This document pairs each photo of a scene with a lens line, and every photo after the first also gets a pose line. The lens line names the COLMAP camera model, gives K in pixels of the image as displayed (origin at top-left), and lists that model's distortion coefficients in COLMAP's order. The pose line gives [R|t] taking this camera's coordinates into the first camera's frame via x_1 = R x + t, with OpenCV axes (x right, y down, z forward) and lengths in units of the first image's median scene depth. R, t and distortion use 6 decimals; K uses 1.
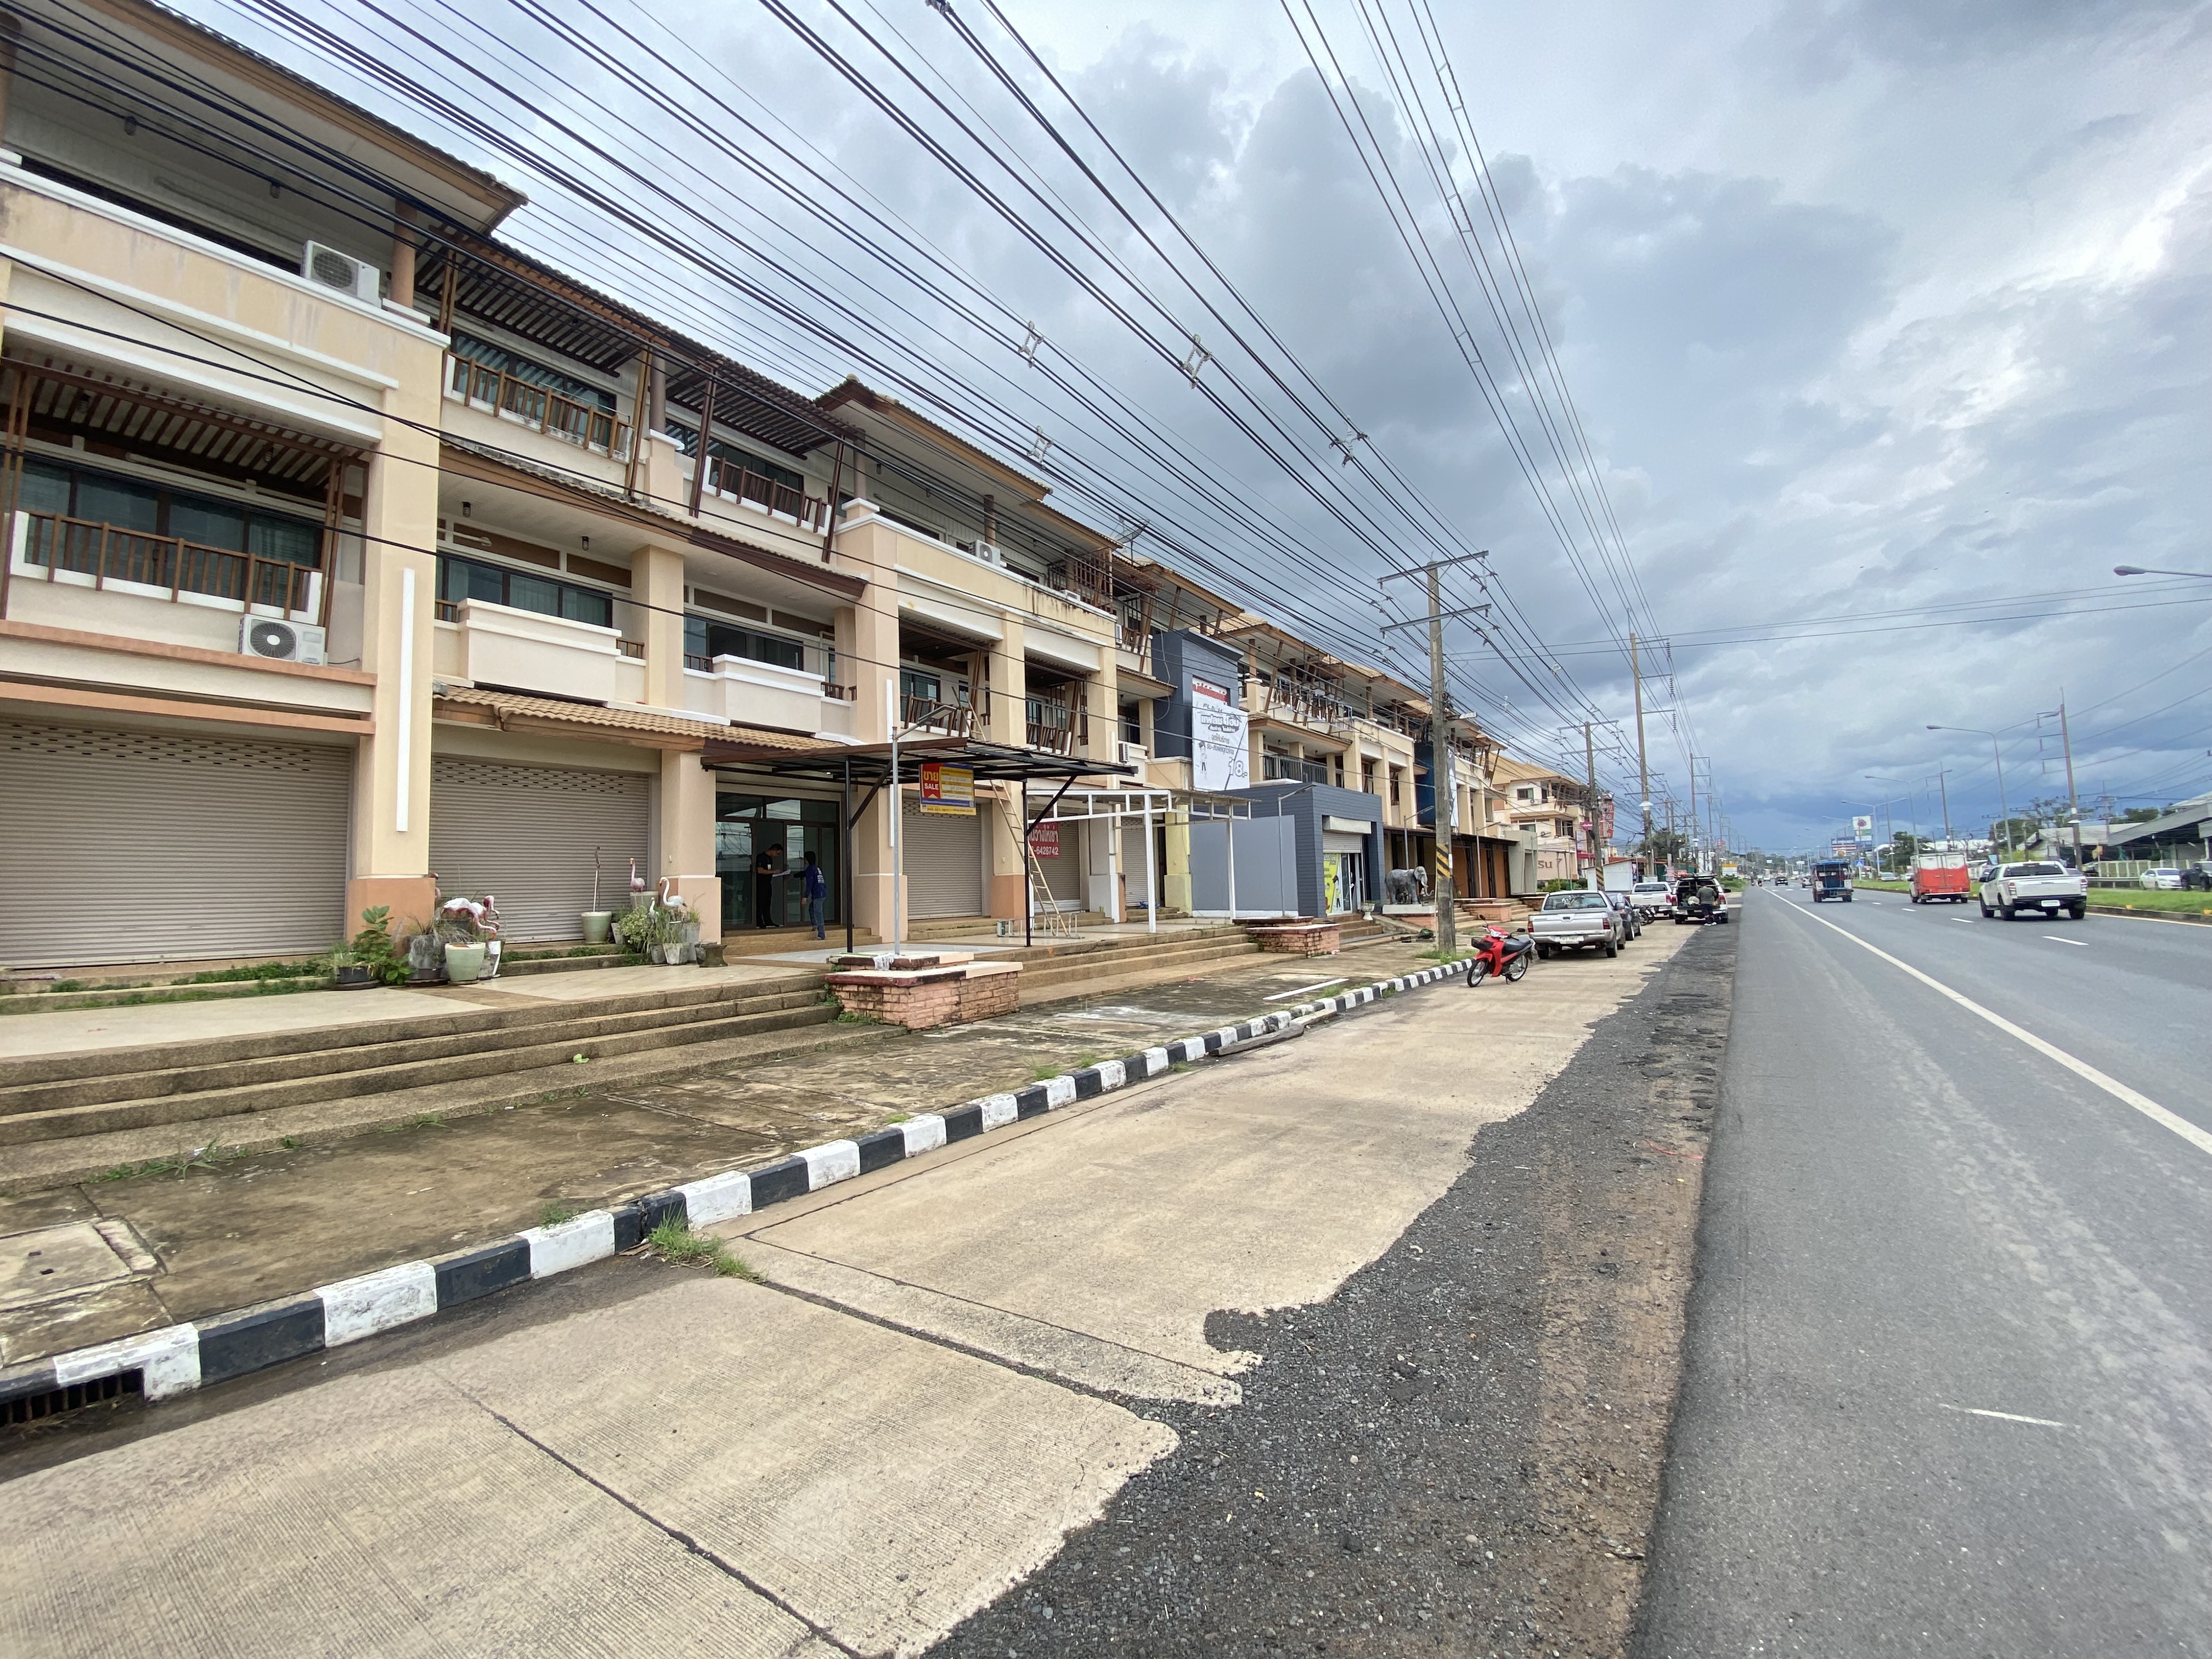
lens RADIAL K [[903.8, 0, 1108.2], [0, 903.8, 826.9], [0, 0, 1]] dist [-0.001568, -0.000426]
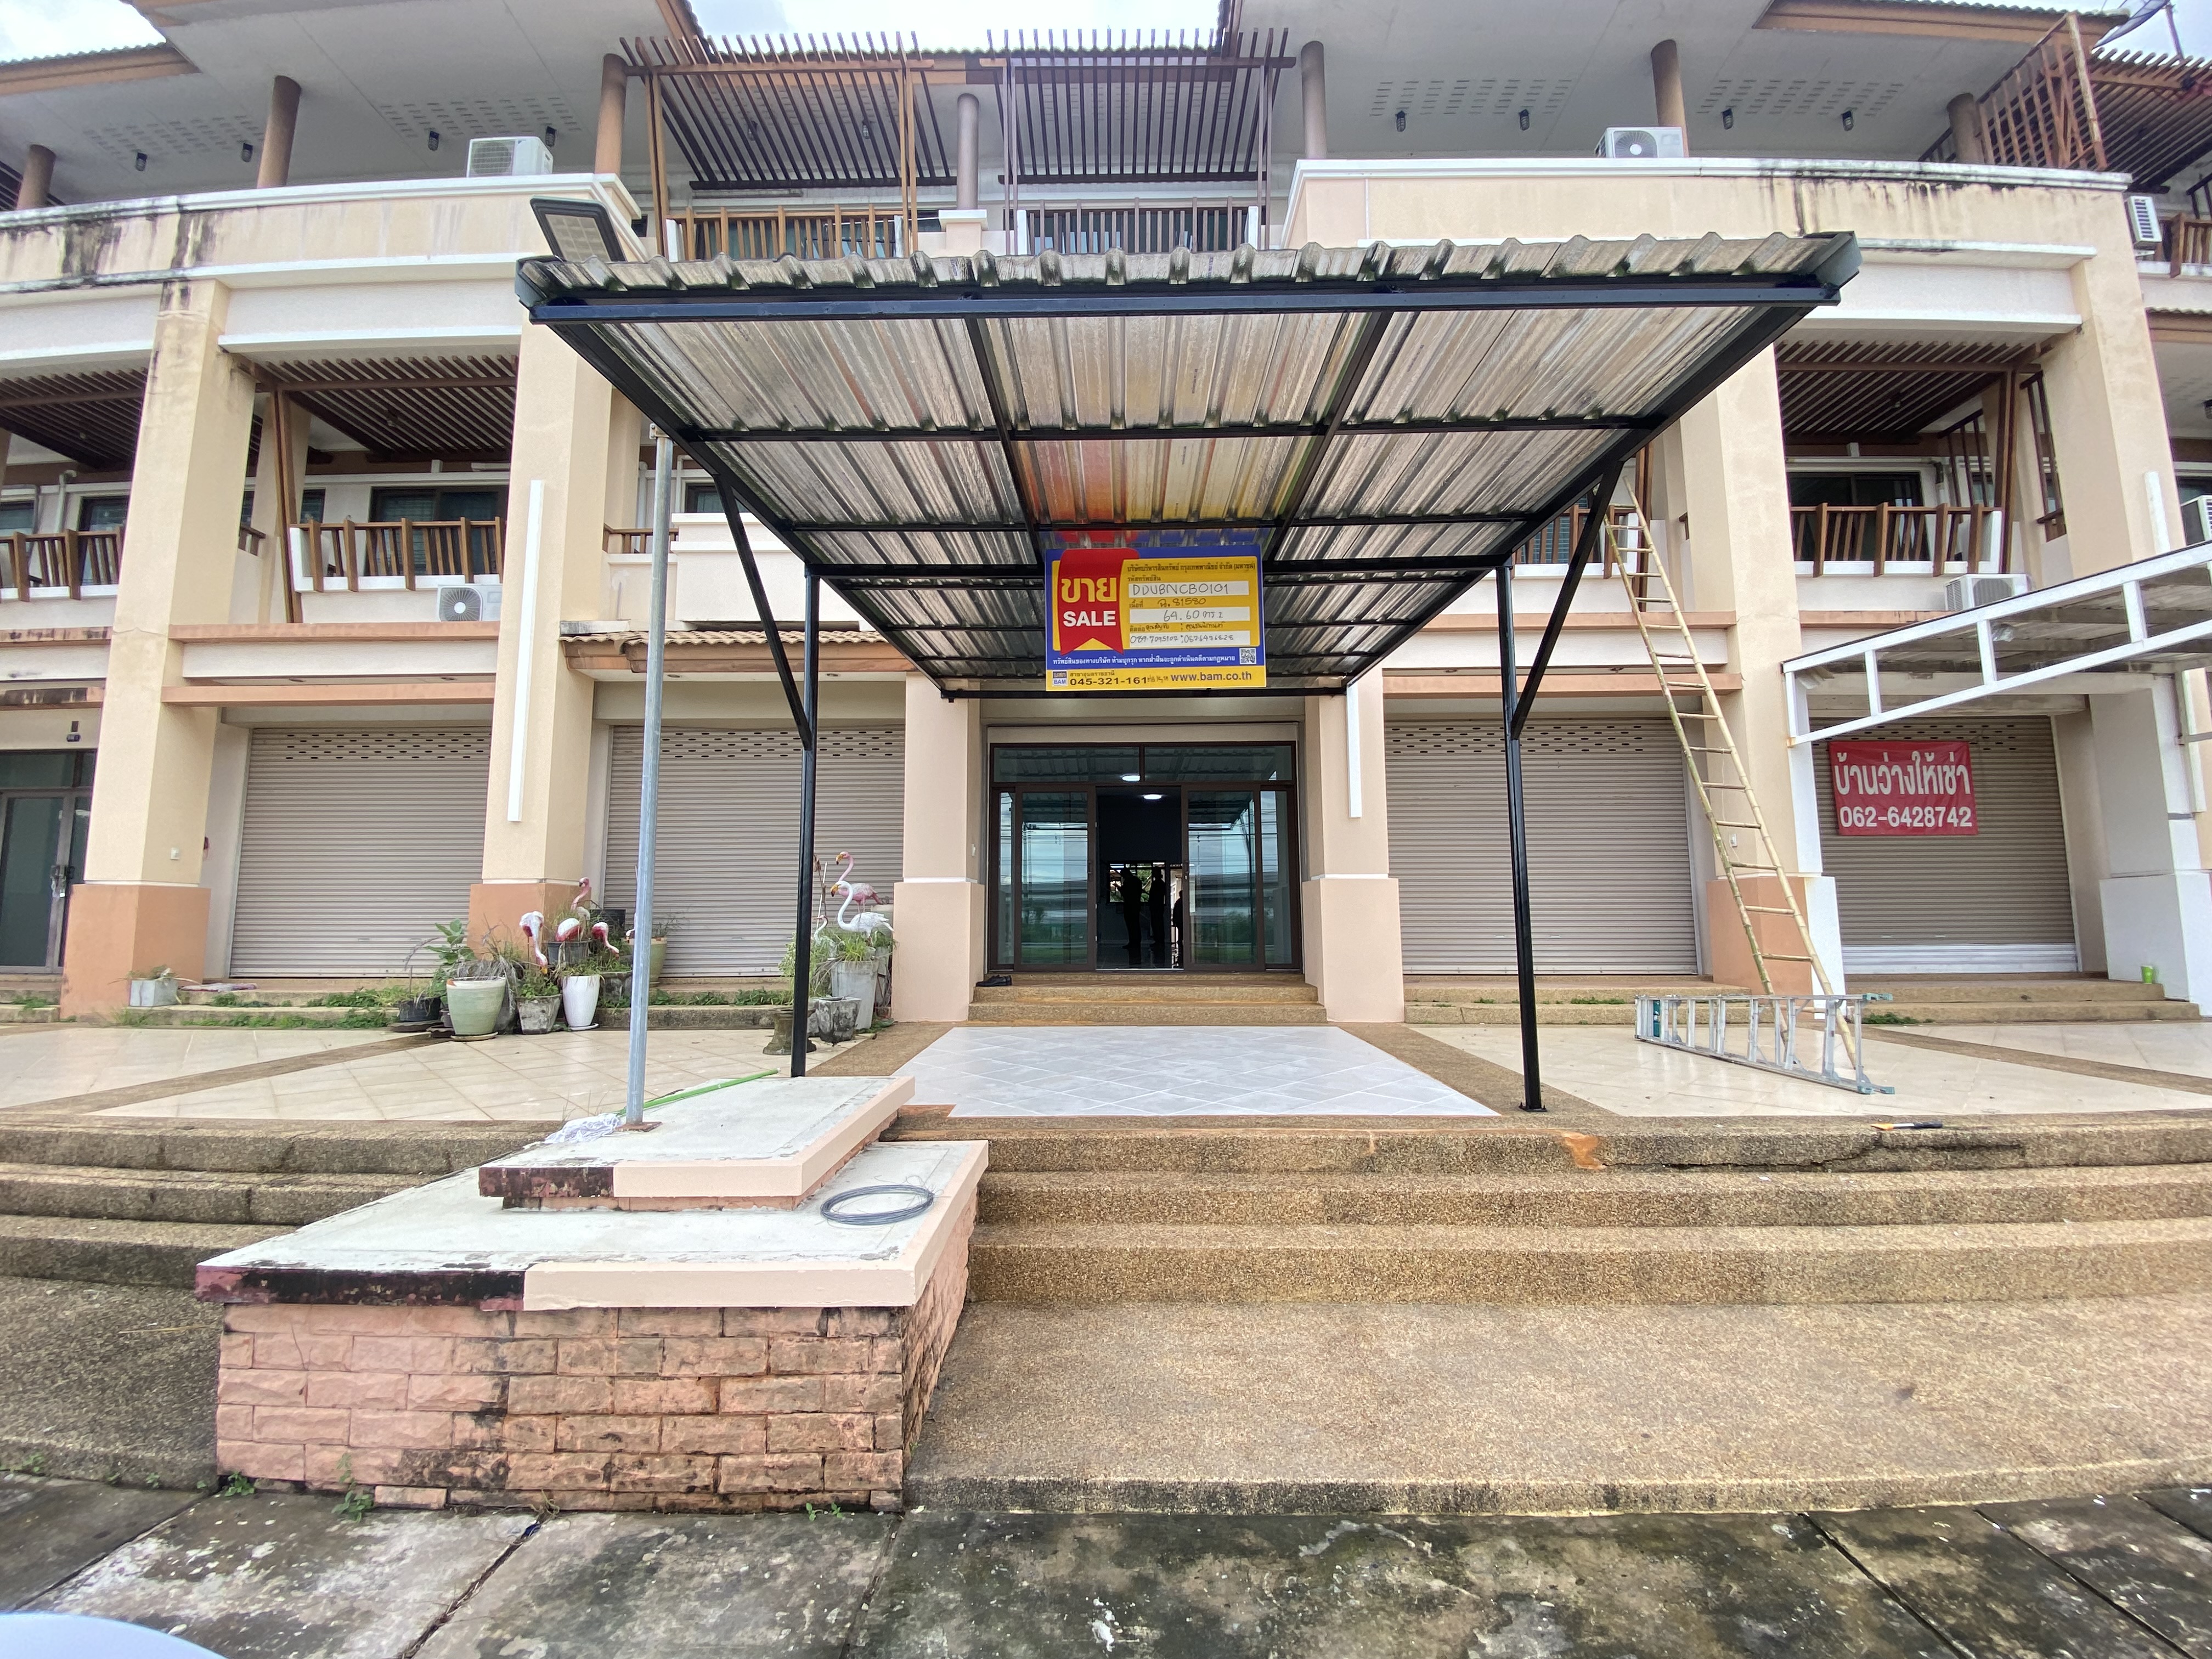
lens RADIAL K [[903.8, 0, 1109.2], [0, 903.8, 827.7], [0, 0, 1]] dist [-0.001568, -0.000426]
pose [[0.564884, -0.060180, -0.822973, 0.115608], [0.046616, 0.998072, -0.040987, 0.063195], [0.823853, -0.015210, 0.566600, 0.977725]]
